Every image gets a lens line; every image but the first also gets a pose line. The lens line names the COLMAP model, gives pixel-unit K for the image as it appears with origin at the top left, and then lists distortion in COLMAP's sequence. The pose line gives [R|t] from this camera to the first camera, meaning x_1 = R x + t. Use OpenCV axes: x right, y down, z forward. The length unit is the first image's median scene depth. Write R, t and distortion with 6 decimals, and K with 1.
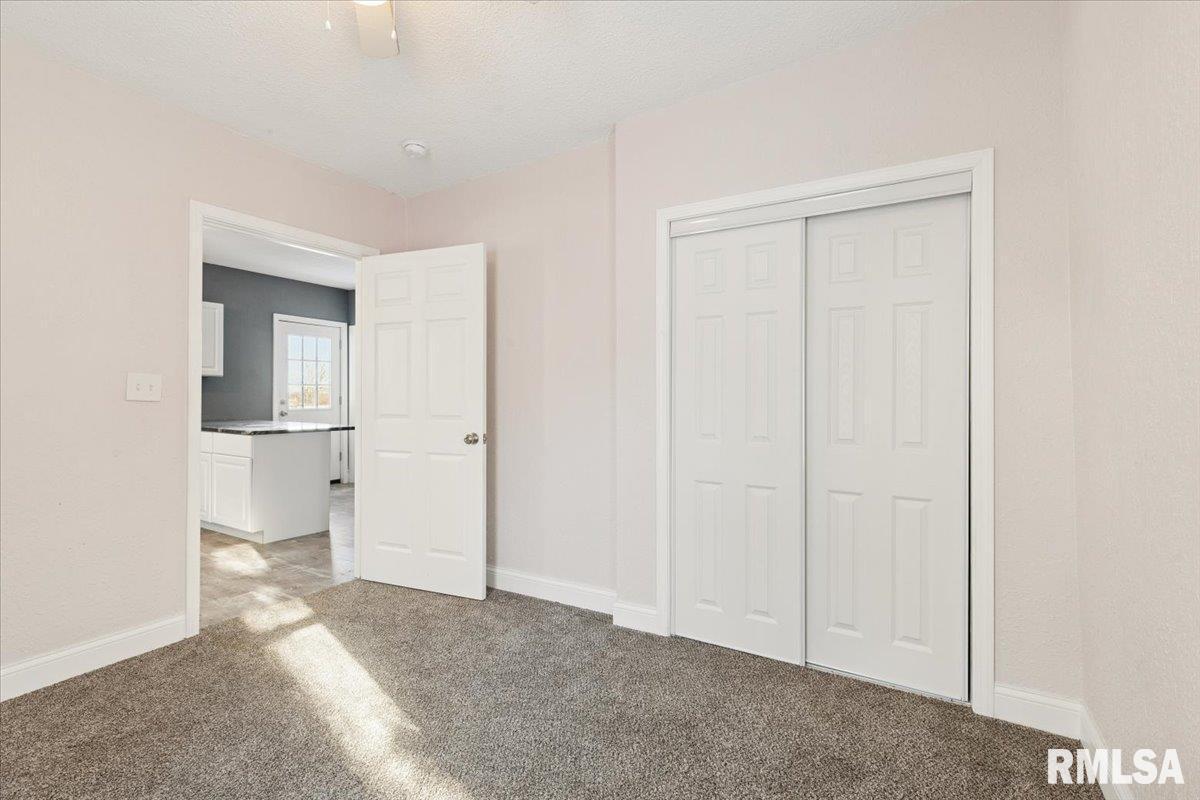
lens RADIAL K [[525.4, 0, 602.8], [0, 525.4, 389.8], [0, 0, 1]] dist [0.000938, 0.000077]
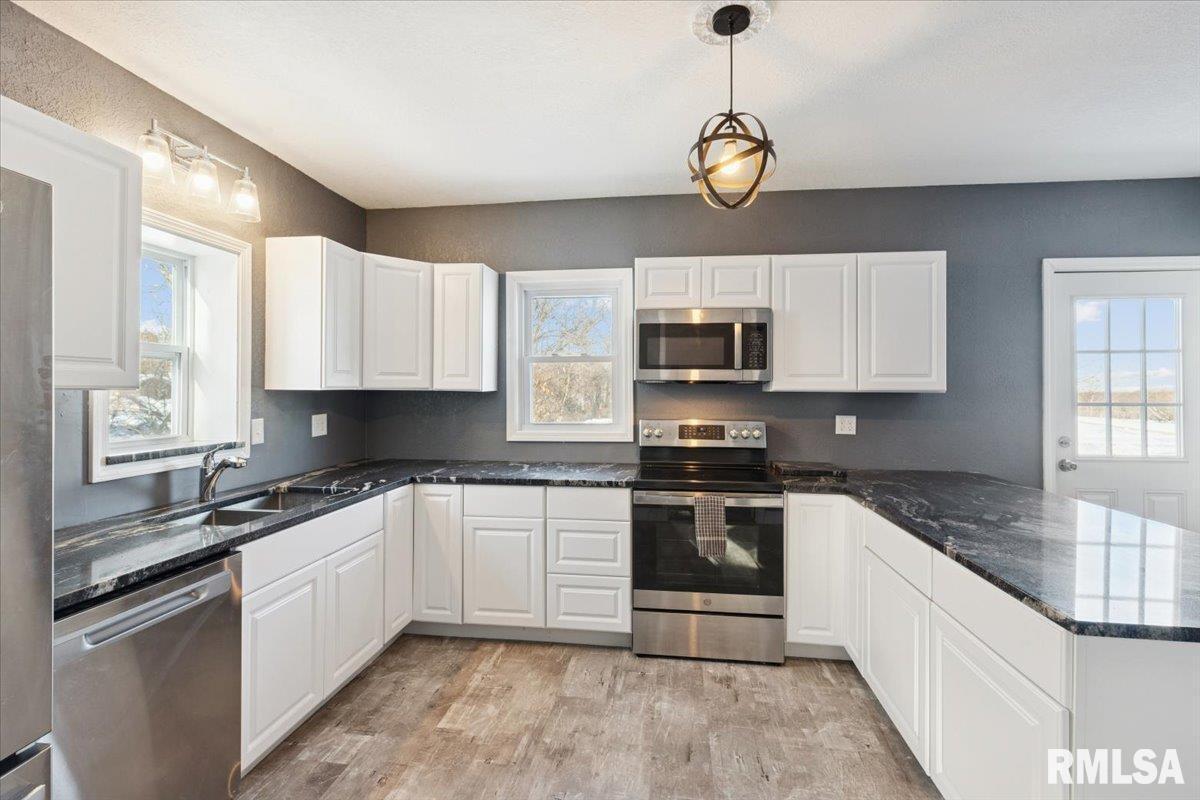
lens RADIAL K [[525.4, 0, 602.8], [0, 525.4, 389.8], [0, 0, 1]] dist [0.000938, 0.000077]
pose [[0.378031, 0.000290, -0.925793, -0.322771], [0.002637, 0.999996, 0.001390, -0.025313], [0.925789, -0.002967, 0.378029, 0.427924]]
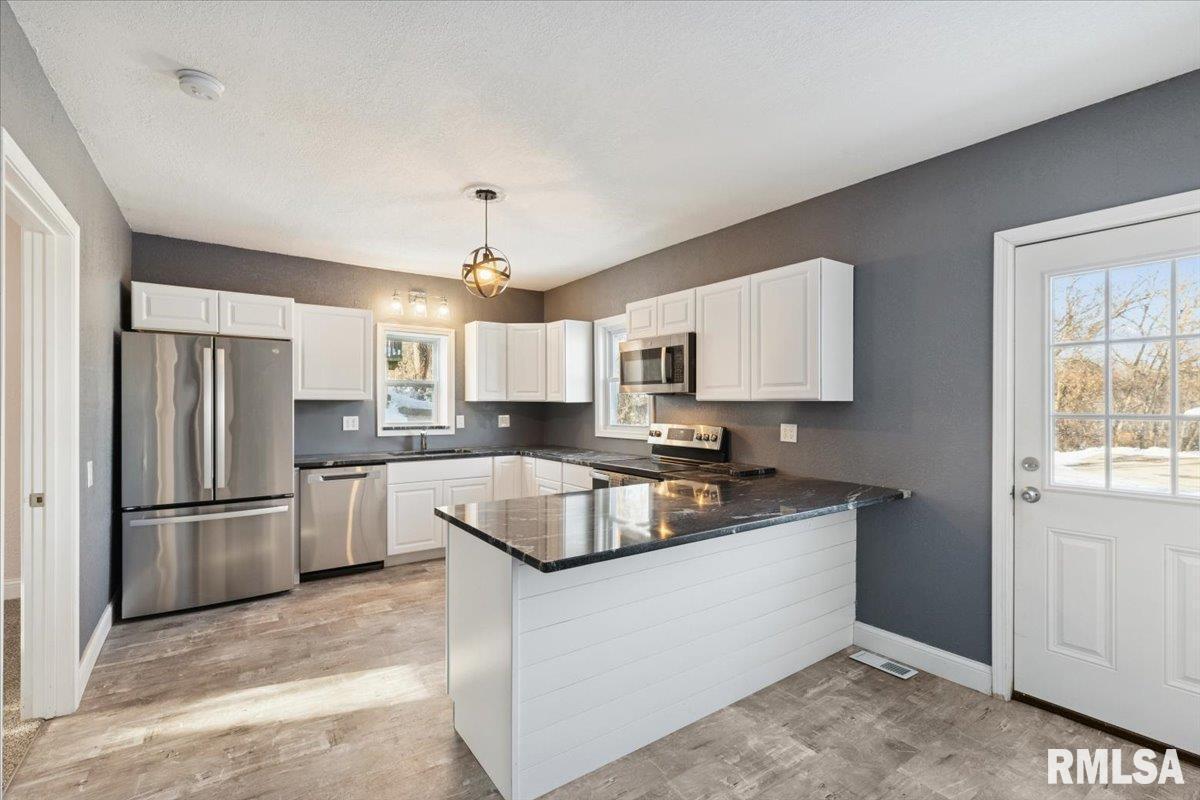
lens RADIAL K [[542.4, 0, 600.0], [0, 542.4, 400.0], [0, 0, 1]] dist [0.001745, 0.000057]
pose [[-0.430488, -0.008567, -0.902556, -0.134250], [0.001952, 0.999944, -0.010423, -0.017837], [0.902594, -0.006249, -0.430447, 0.892804]]
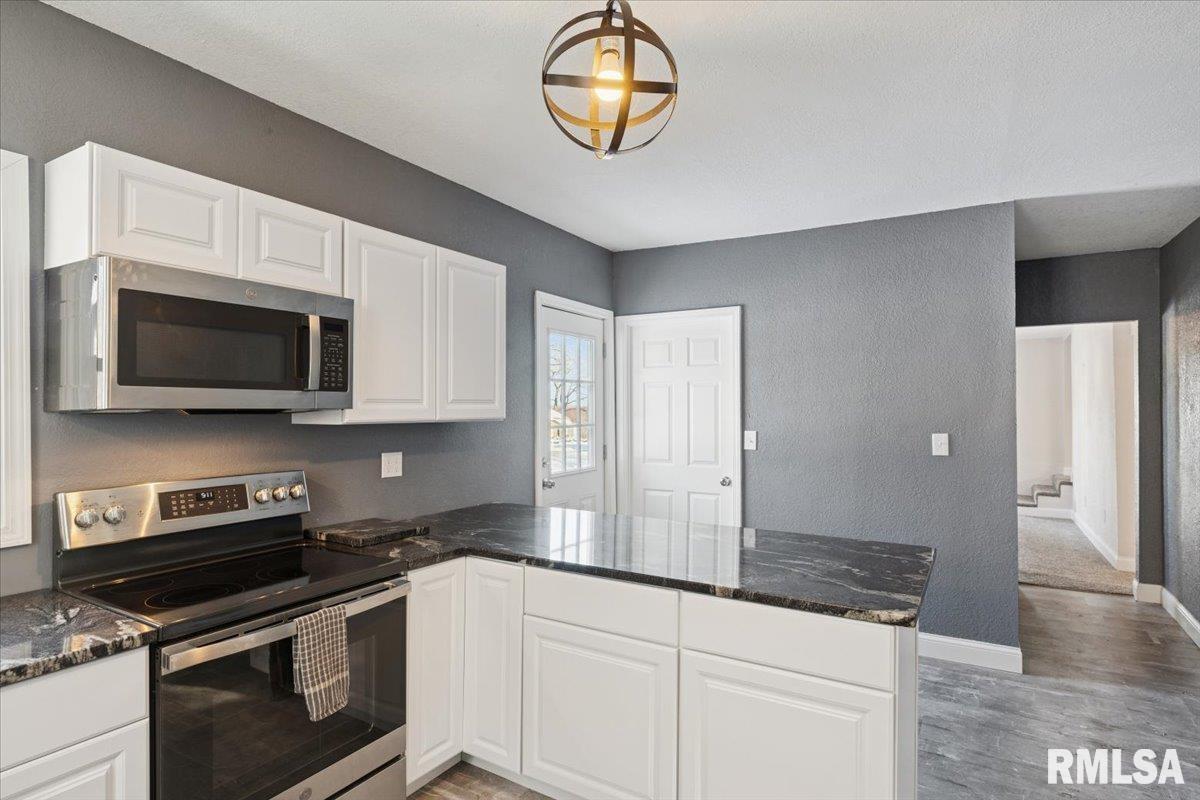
lens RADIAL K [[634.0, 0, 600.0], [0, 634.0, 400.0], [0, 0, 1]] dist [-0.002635, -0.000800]
pose [[0.999423, -0.001481, -0.033929, -0.531978], [0.001363, 0.999993, -0.003492, -0.035486], [0.033934, 0.003444, 0.999418, 0.378360]]
